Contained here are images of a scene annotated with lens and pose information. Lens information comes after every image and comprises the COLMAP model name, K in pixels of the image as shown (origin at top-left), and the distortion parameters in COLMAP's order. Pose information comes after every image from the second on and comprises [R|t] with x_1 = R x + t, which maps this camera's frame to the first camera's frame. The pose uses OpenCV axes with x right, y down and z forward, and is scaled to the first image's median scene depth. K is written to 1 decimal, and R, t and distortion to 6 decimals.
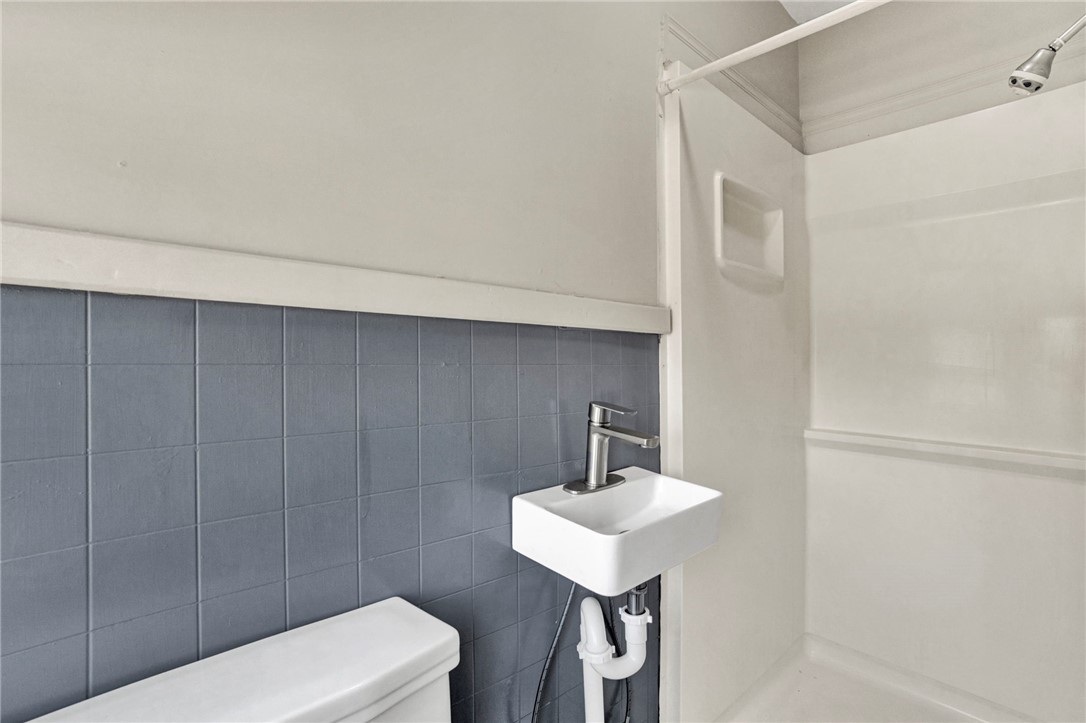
lens RADIAL K [[501.0, 0, 550.1], [0, 501.0, 358.8], [0, 0, 1]] dist [-0.044679, 0.015834]
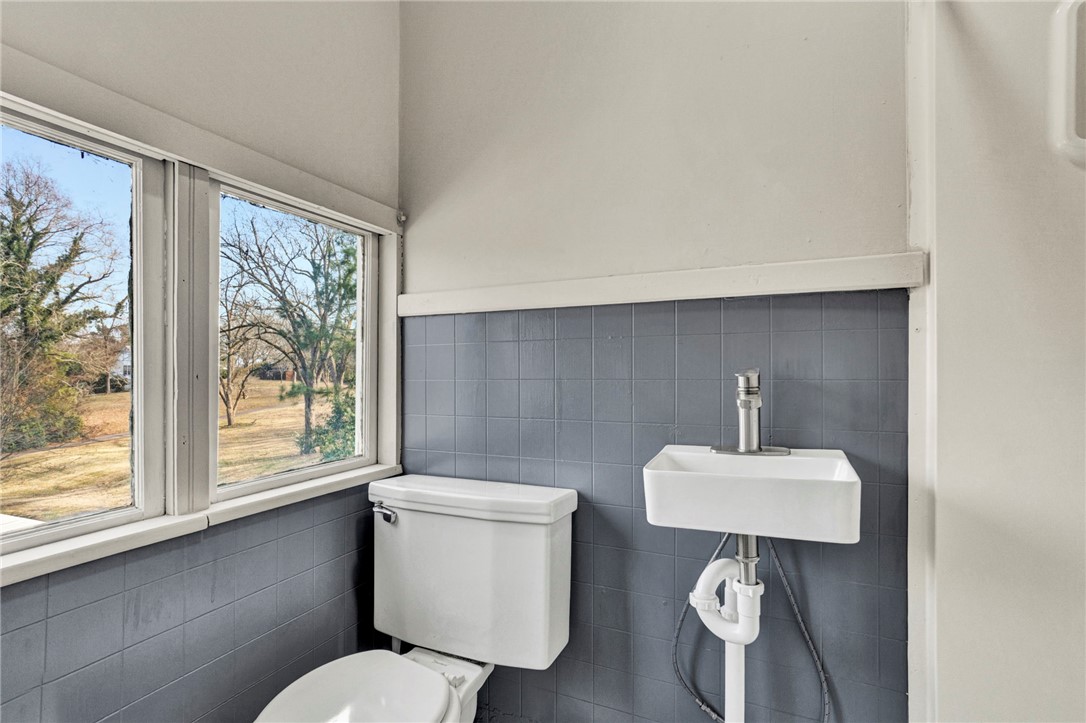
lens RADIAL K [[501.0, 0, 550.1], [0, 501.0, 358.8], [0, 0, 1]] dist [-0.044679, 0.015834]
pose [[0.404382, -0.006099, -0.914570, 0.815284], [0.027774, 0.999598, 0.005615, 0.047883], [0.914168, -0.027671, 0.404389, 0.223195]]
